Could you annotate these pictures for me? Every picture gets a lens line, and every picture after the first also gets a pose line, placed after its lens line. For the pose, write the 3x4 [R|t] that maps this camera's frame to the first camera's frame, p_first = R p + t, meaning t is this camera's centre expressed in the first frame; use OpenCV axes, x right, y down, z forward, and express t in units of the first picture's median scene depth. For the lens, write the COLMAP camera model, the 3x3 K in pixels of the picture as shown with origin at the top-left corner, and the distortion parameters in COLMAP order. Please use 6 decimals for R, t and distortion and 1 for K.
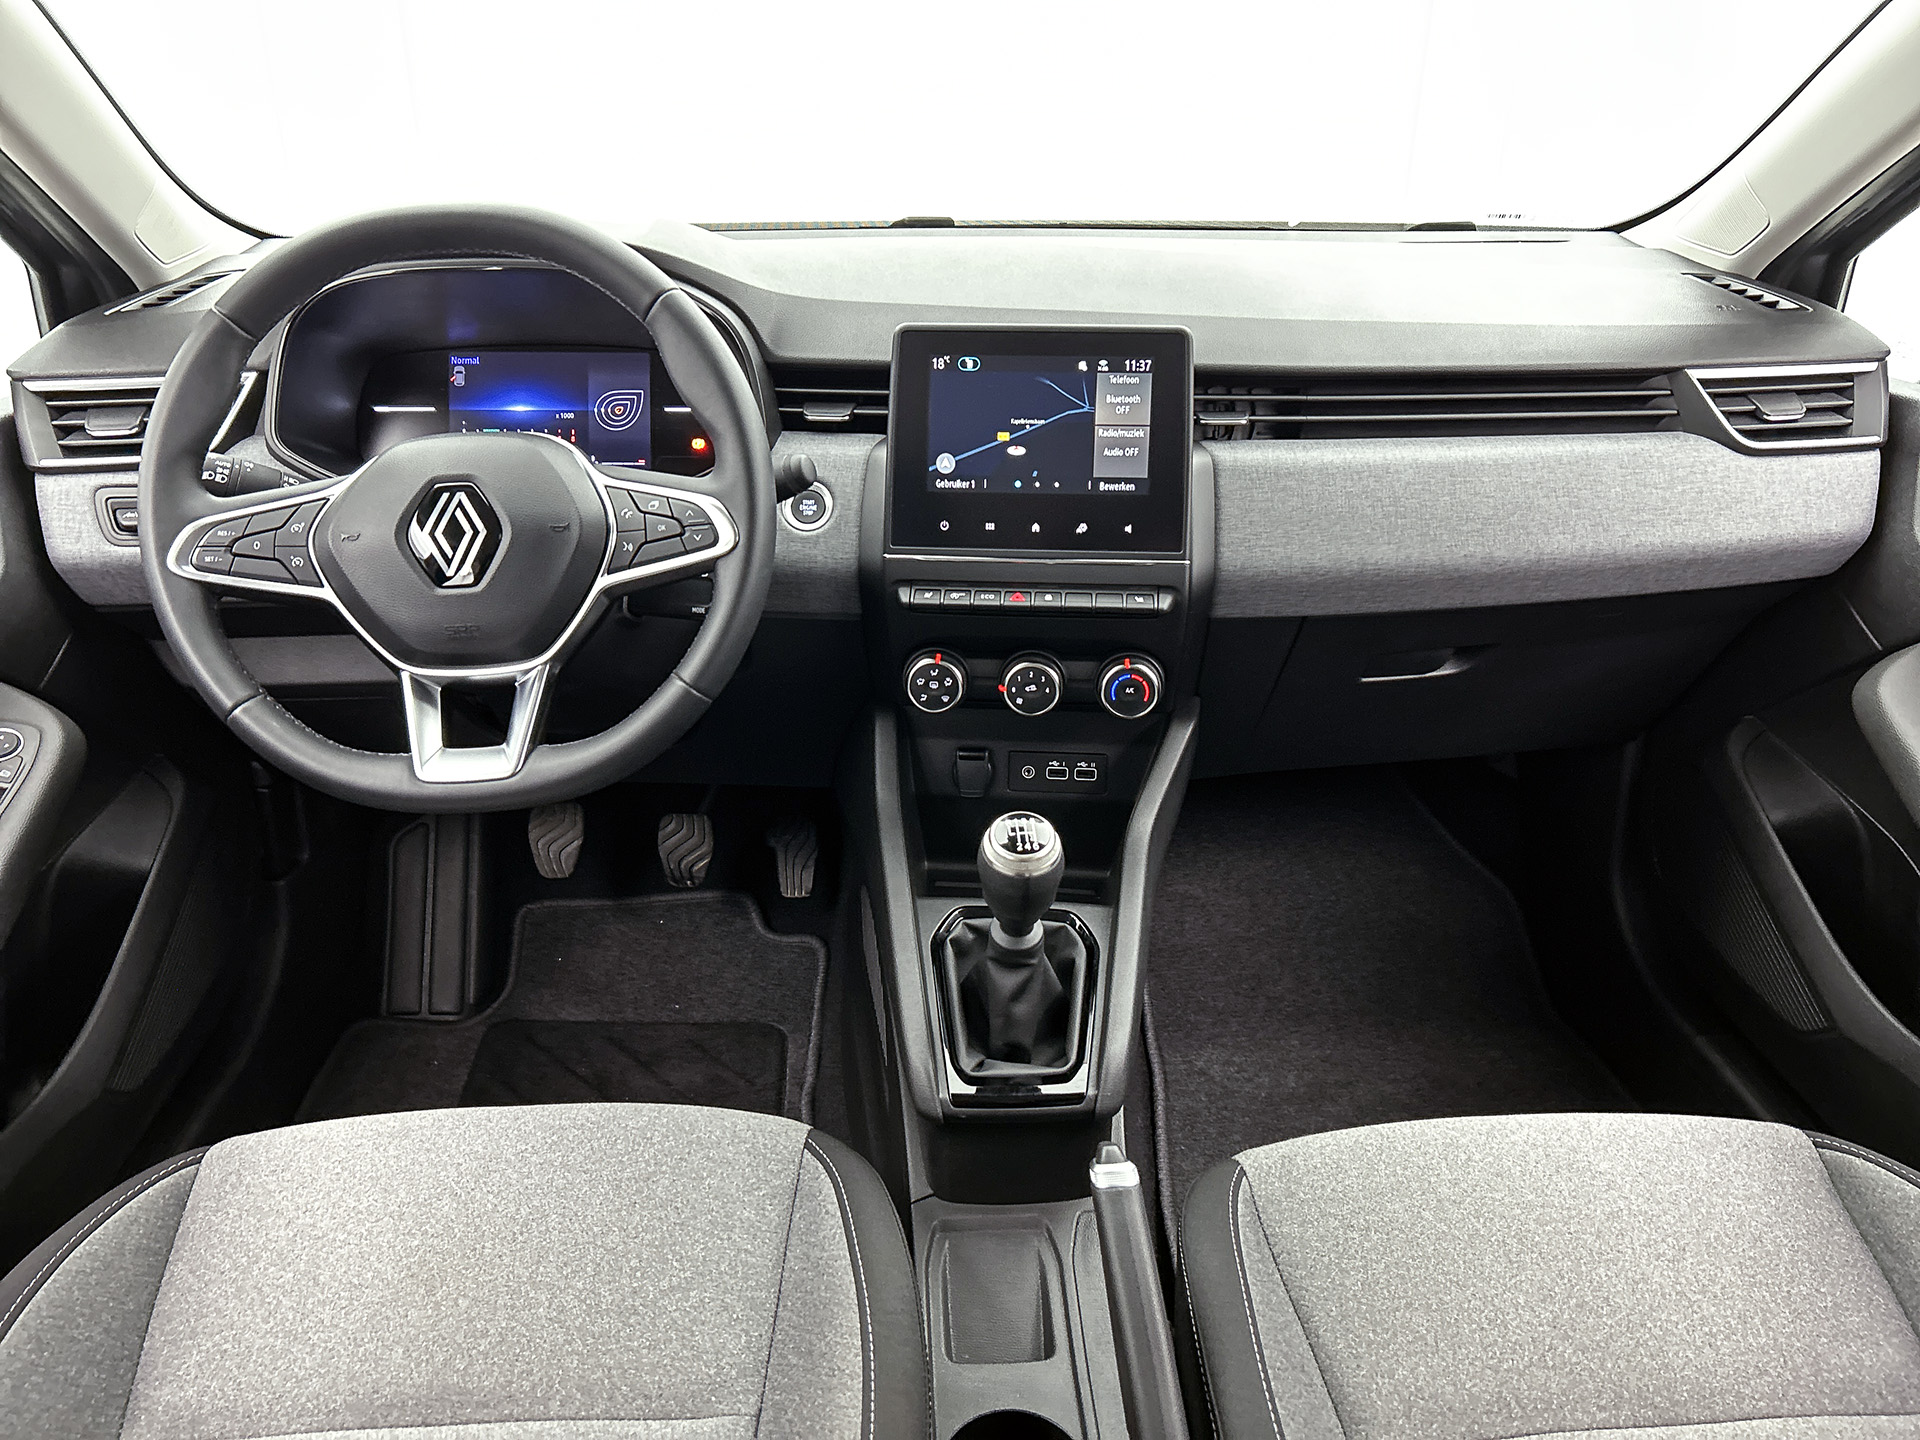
lens RADIAL K [[1407.3, 0, 955.8], [0, 1407.3, 702.1], [0, 0, 1]] dist [0.013793, -0.002431]
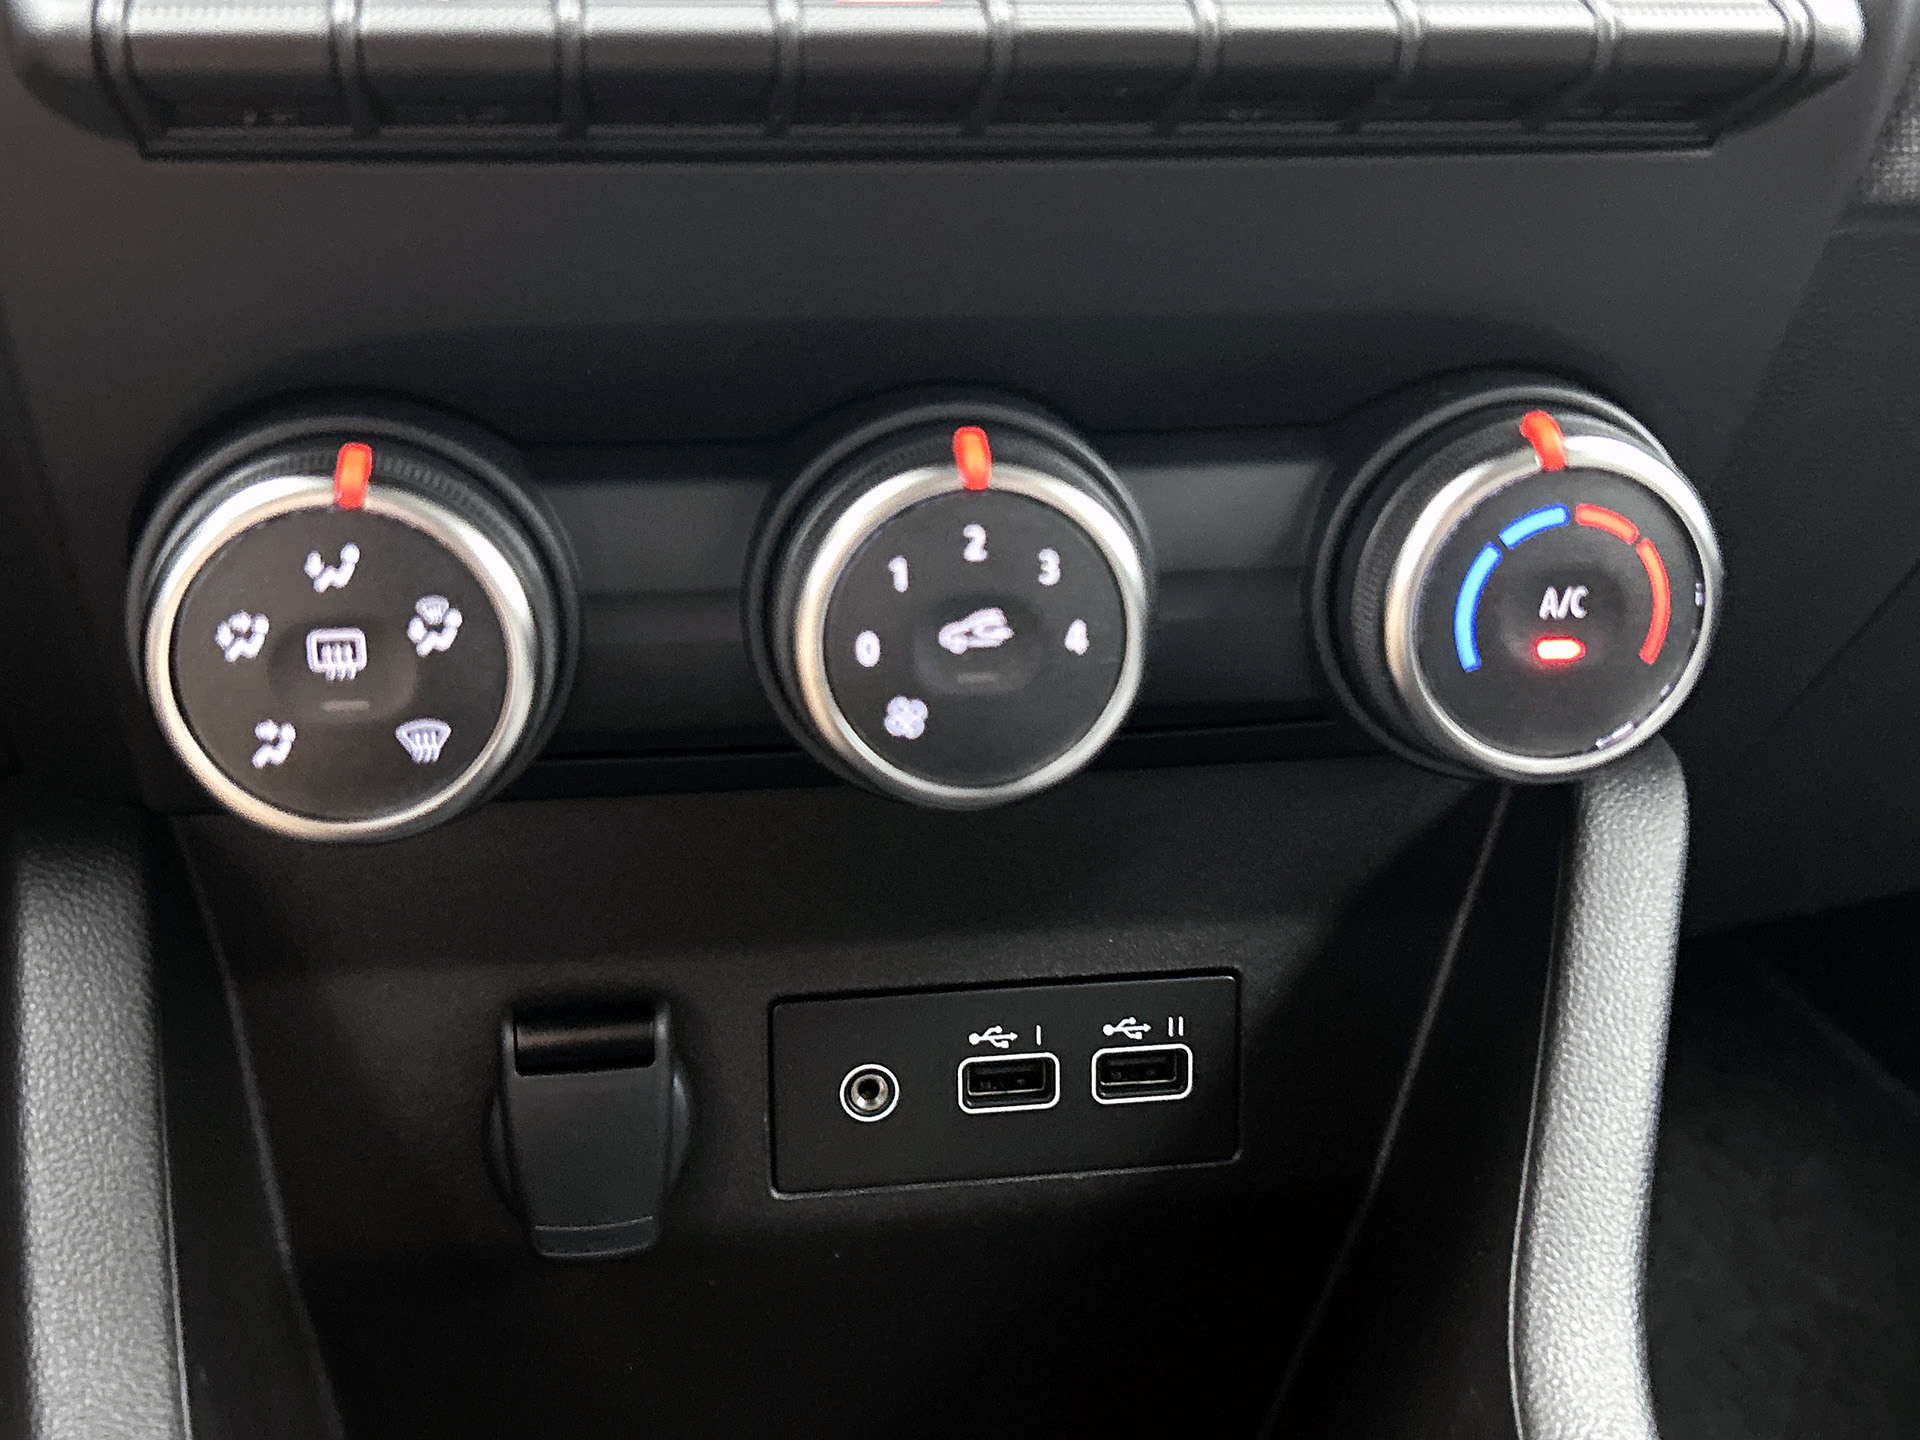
lens RADIAL K [[2218.6, 0, 960.0], [0, 2218.6, 720.0], [0, 0, 1]] dist [0.209404, -0.594957]
pose [[0.969306, -0.072195, 0.235017, -0.008180], [0.080696, 0.996380, -0.026743, 0.006758], [-0.232235, 0.044887, 0.971623, 0.760001]]
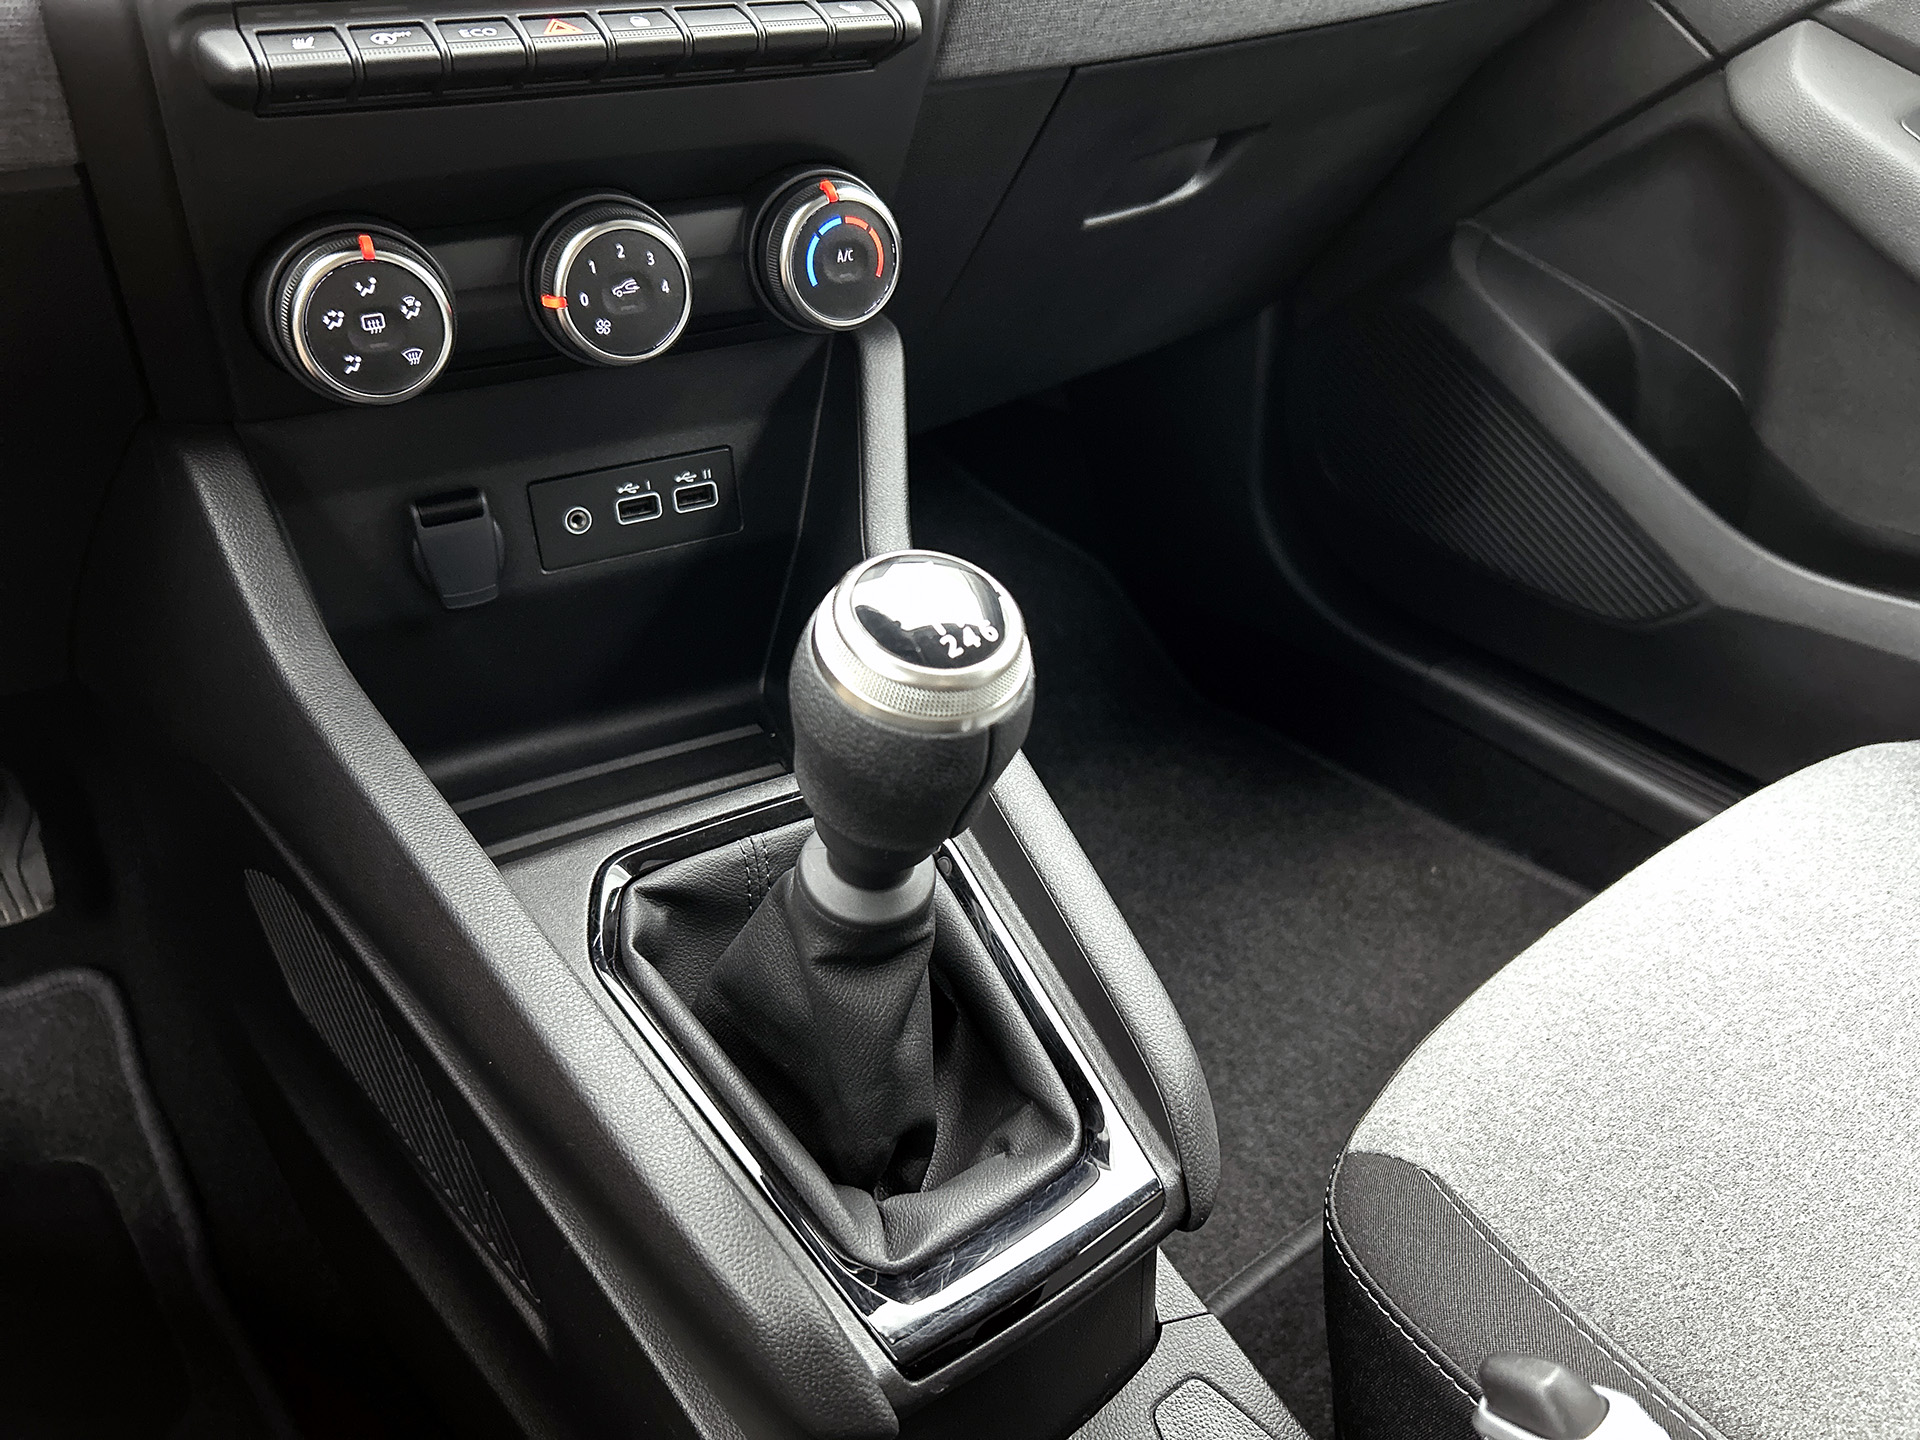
lens RADIAL K [[1483.6, 0, 960.0], [0, 1483.6, 720.0], [0, 0, 1]] dist [0.007972, -0.032878]
pose [[0.817504, -0.296948, 0.493467, -0.114474], [0.208409, 0.951290, 0.227186, 0.031077], [-0.536893, -0.082883, 0.839569, 0.586682]]
